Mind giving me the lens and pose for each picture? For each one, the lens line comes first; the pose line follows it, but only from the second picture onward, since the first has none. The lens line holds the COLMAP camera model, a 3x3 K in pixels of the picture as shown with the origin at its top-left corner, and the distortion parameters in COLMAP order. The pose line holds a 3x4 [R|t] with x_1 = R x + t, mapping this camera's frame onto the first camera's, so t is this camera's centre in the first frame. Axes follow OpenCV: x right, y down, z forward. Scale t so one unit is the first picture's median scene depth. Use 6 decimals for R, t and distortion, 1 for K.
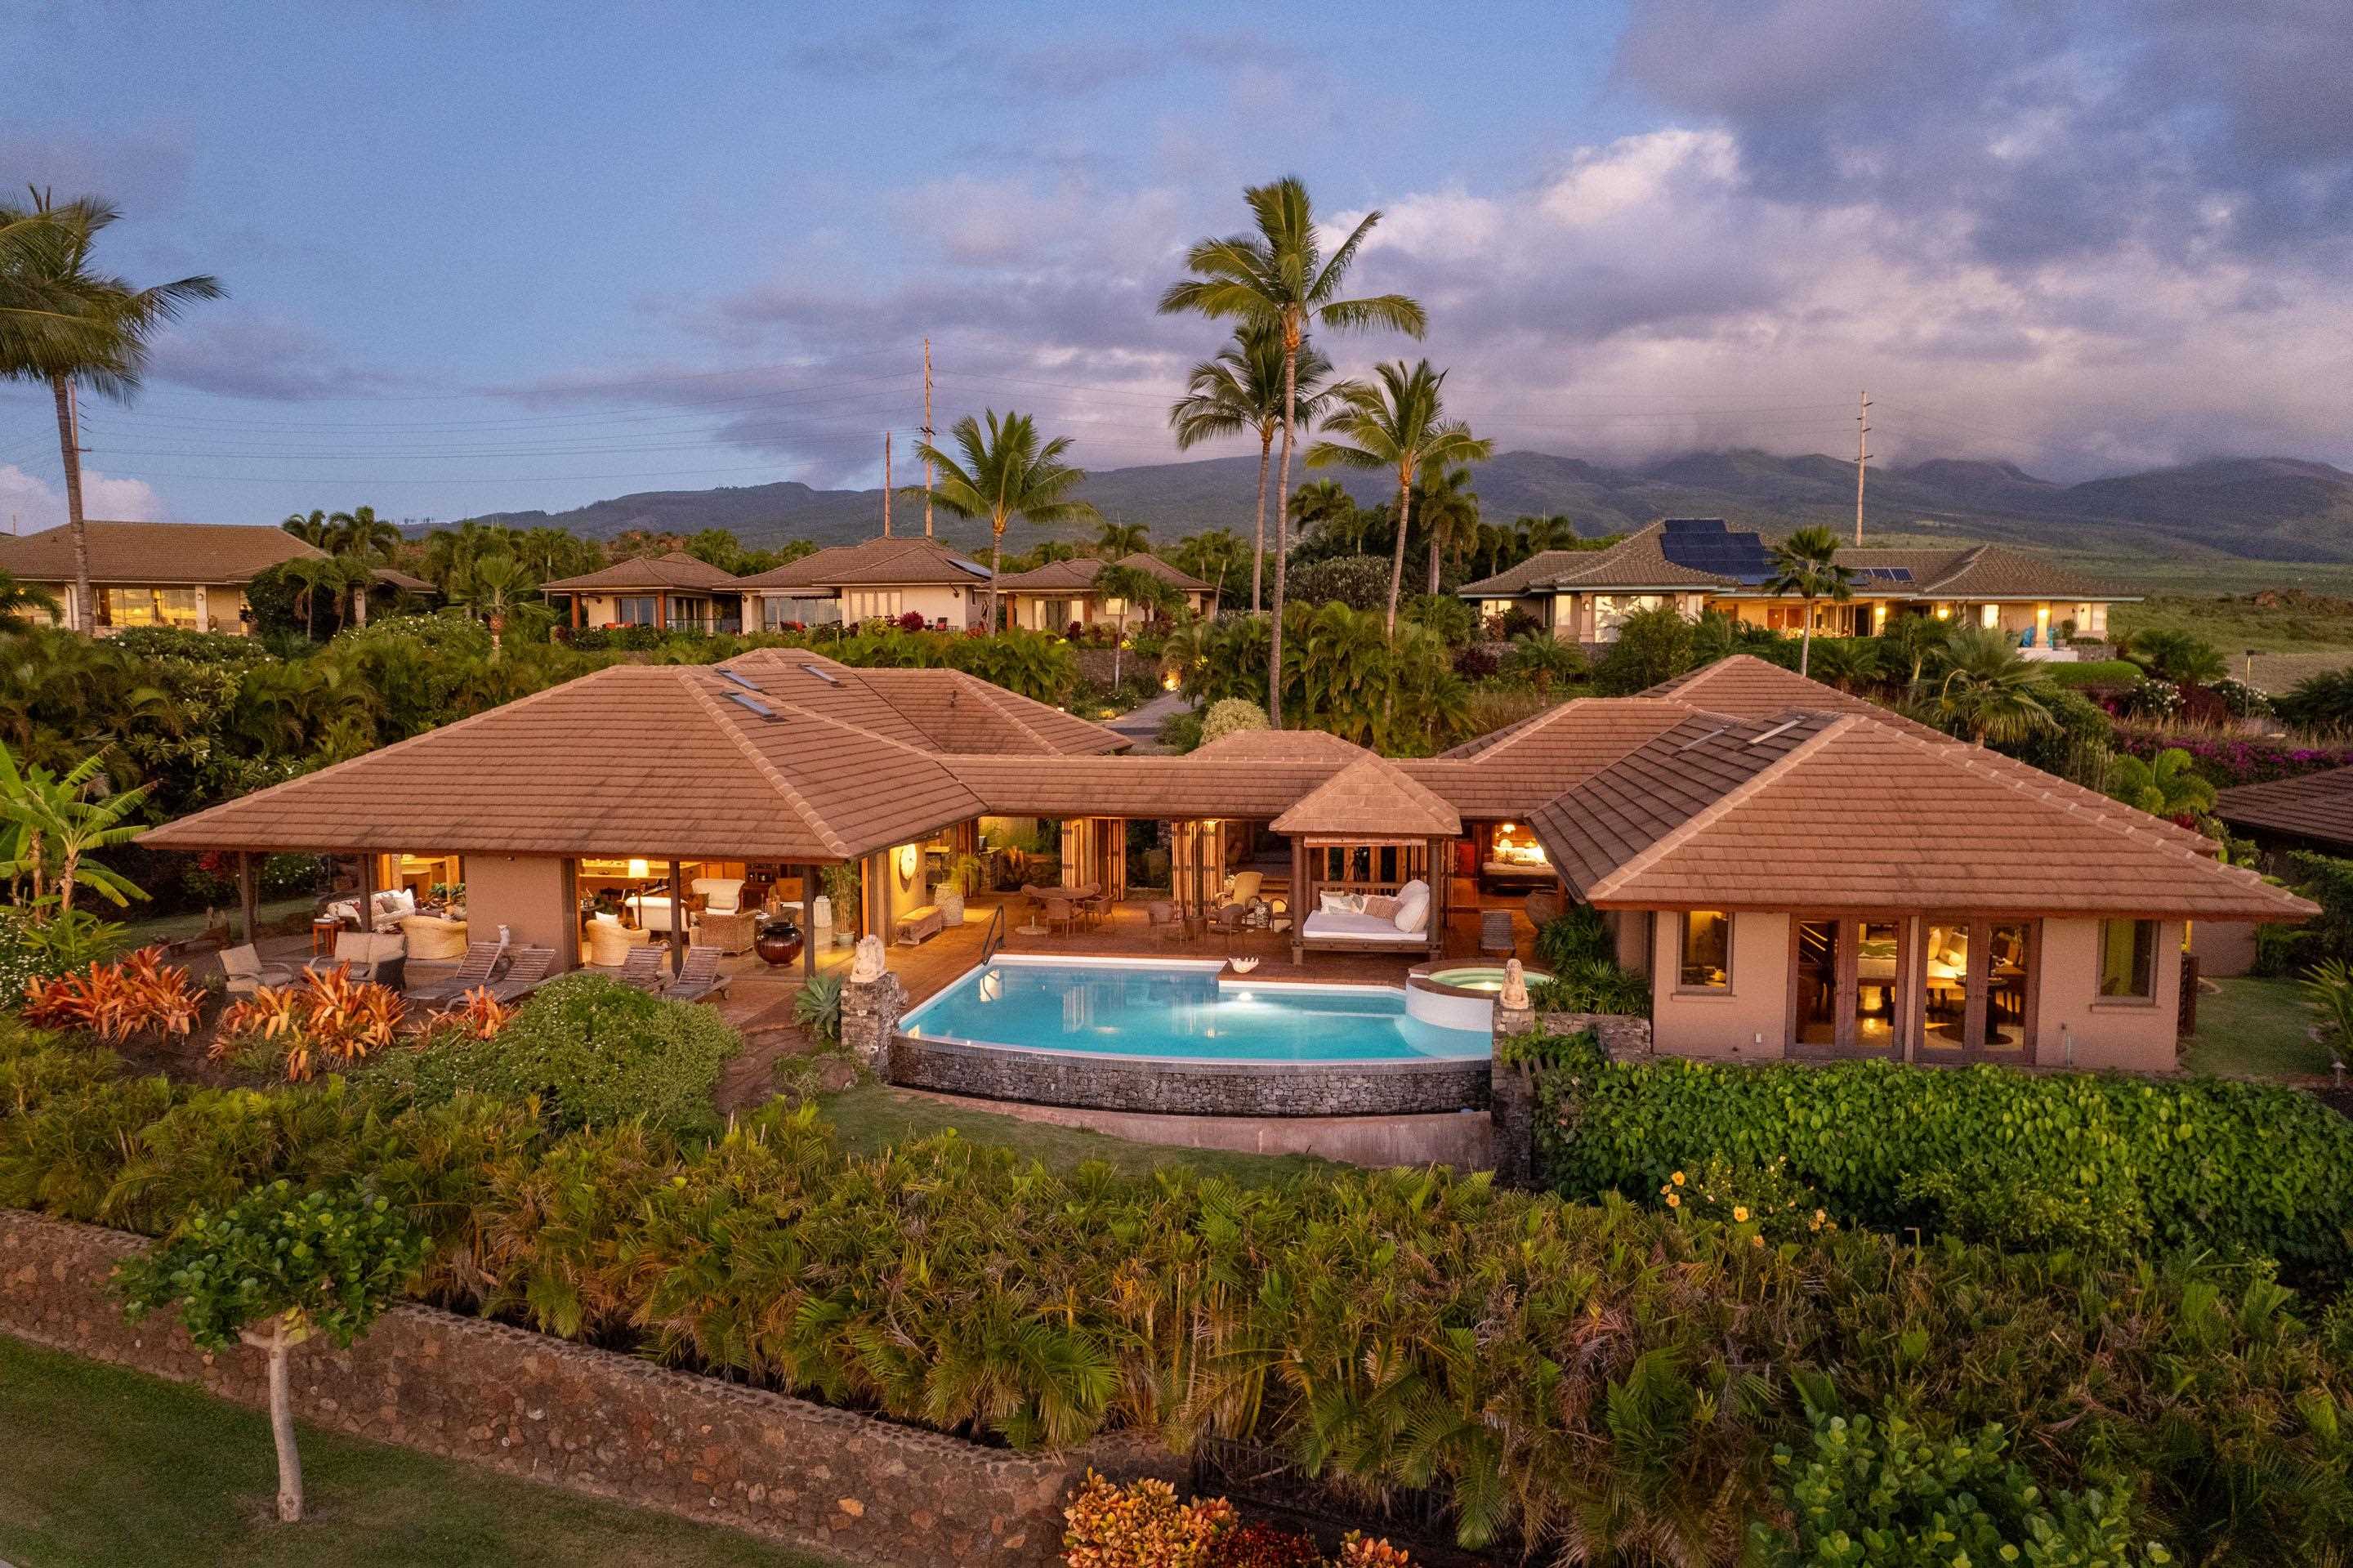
lens RADIAL K [[1410.6, 0, 1176.5], [0, 1410.6, 784.0], [0, 0, 1]] dist [0.000358, 0.000498]
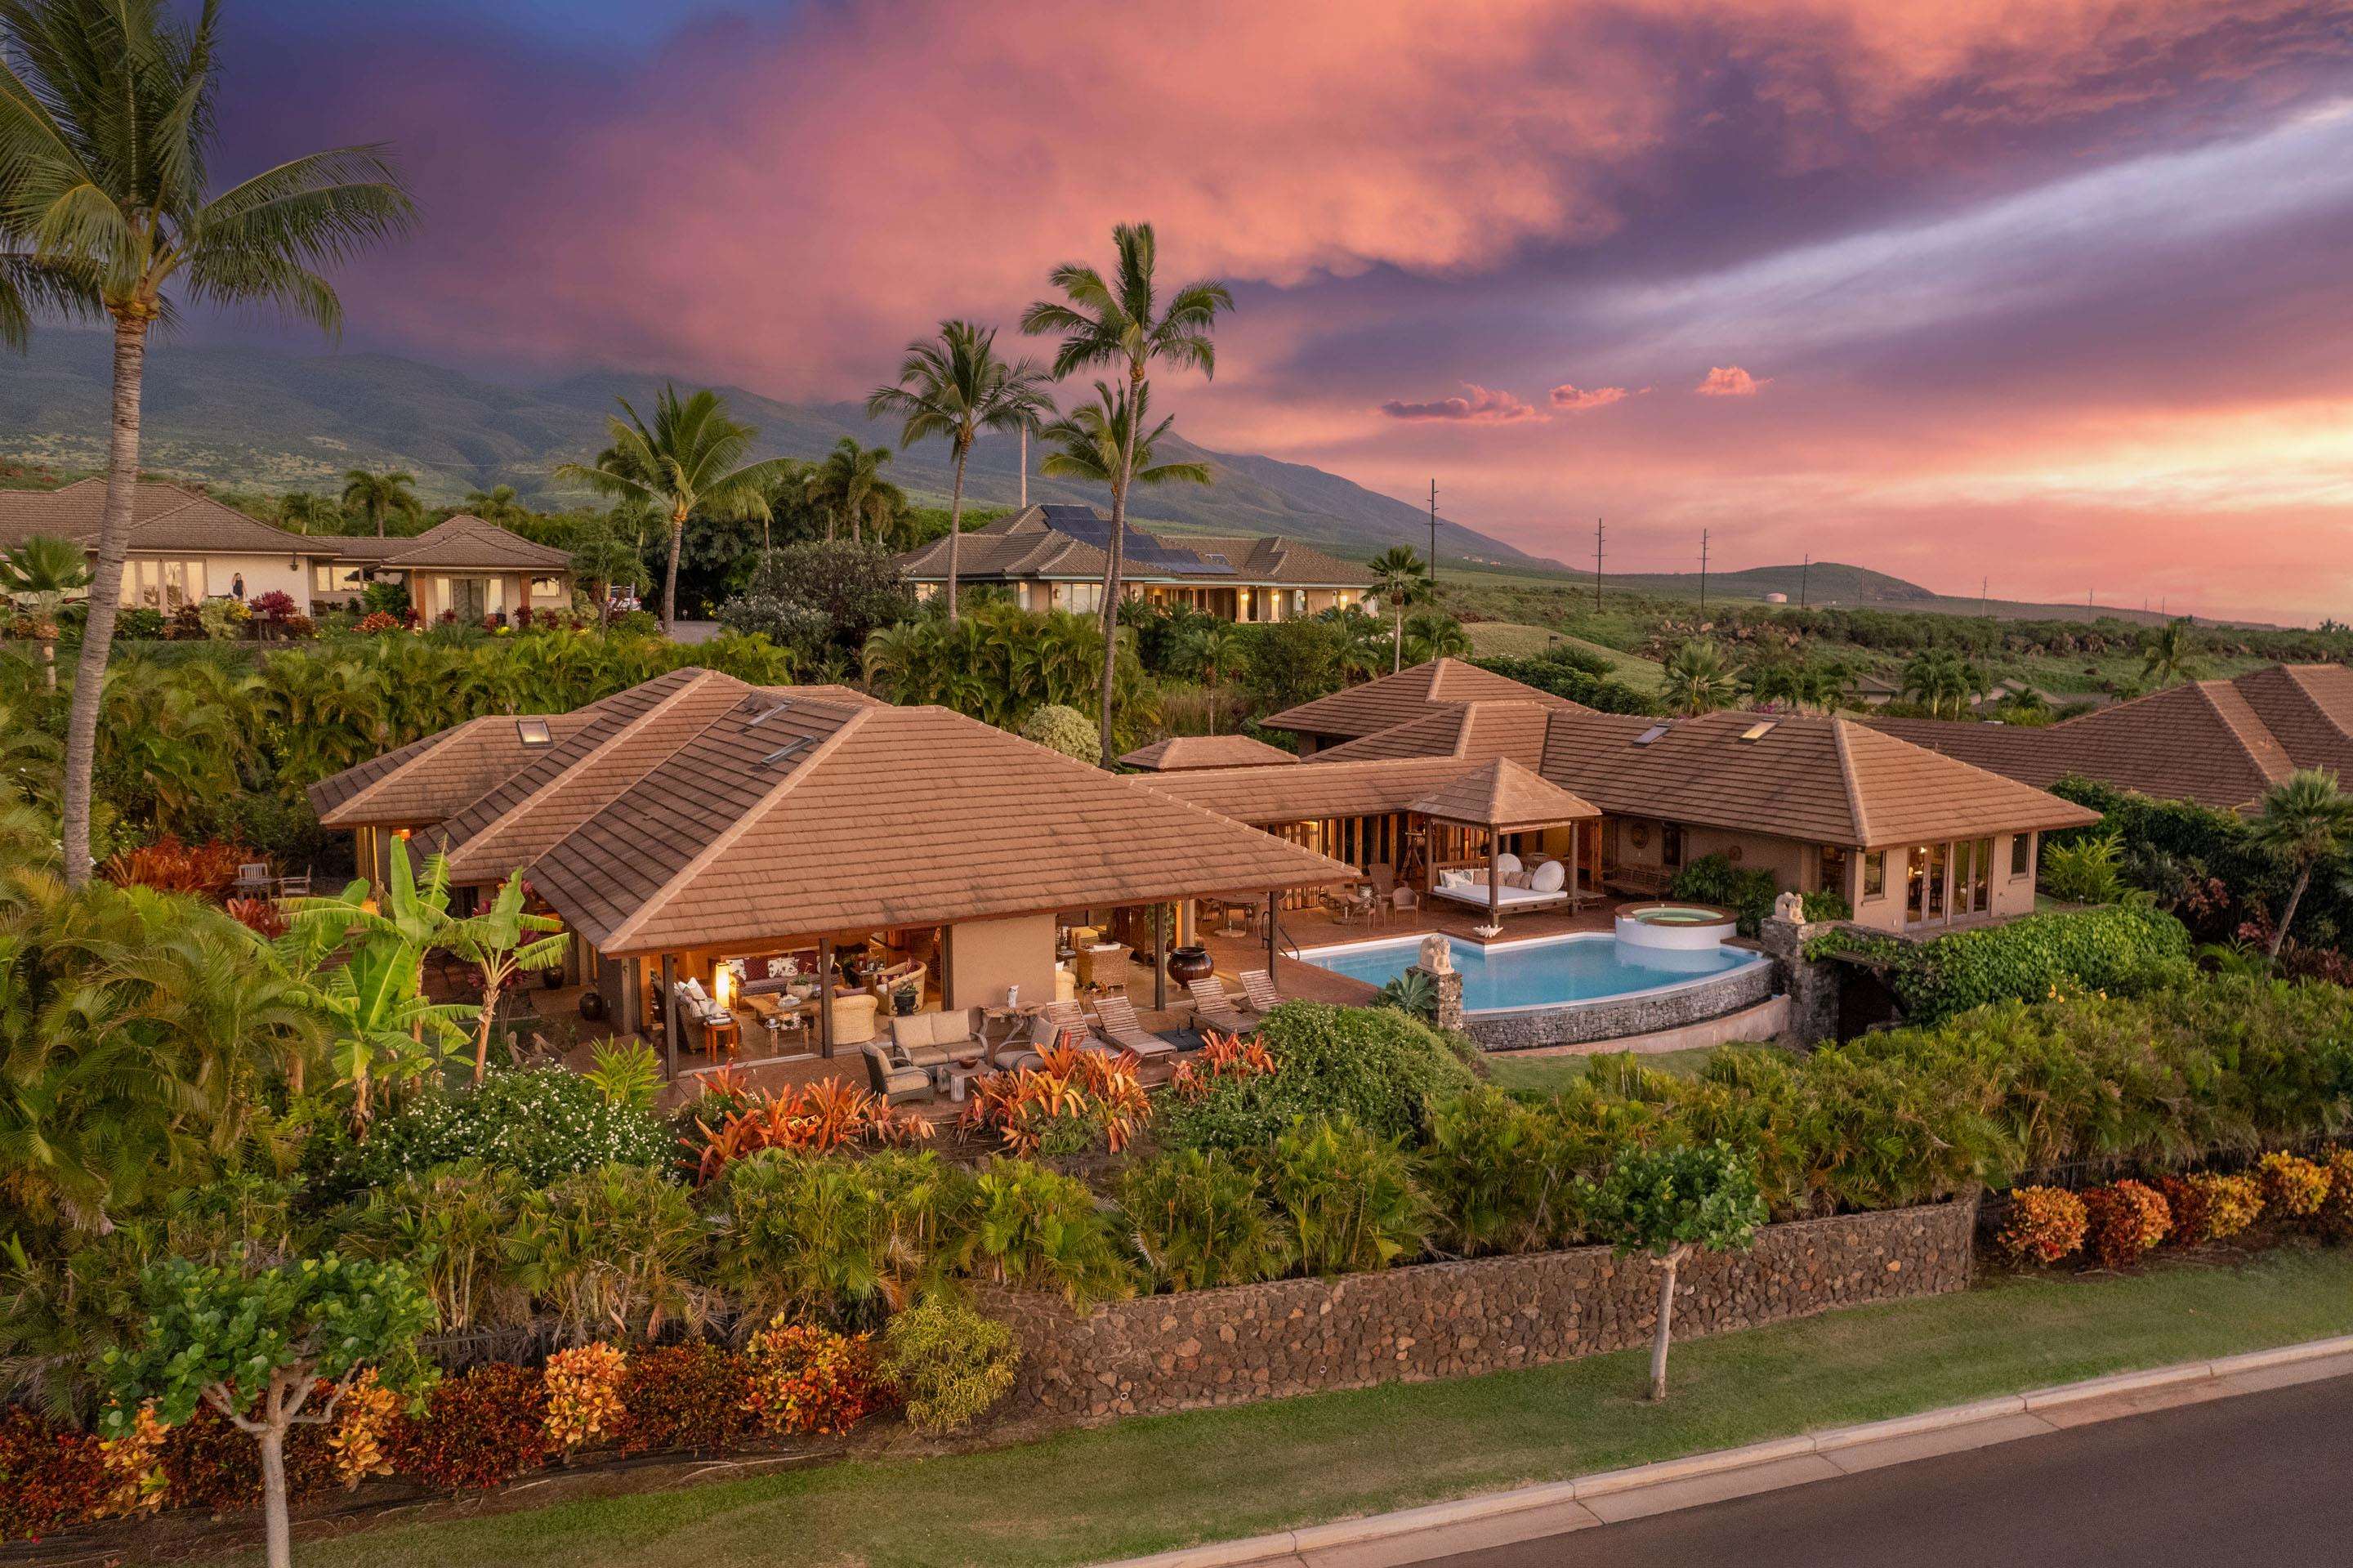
lens RADIAL K [[1537.5, 0, 1177.5], [0, 1537.5, 831.1], [0, 0, 1]] dist [-0.054160, 0.000054]
pose [[0.758776, -0.069579, 0.647624, -1.021073], [0.042483, 0.997448, 0.057389, -0.050041], [-0.649965, -0.016033, 0.759795, 0.141859]]
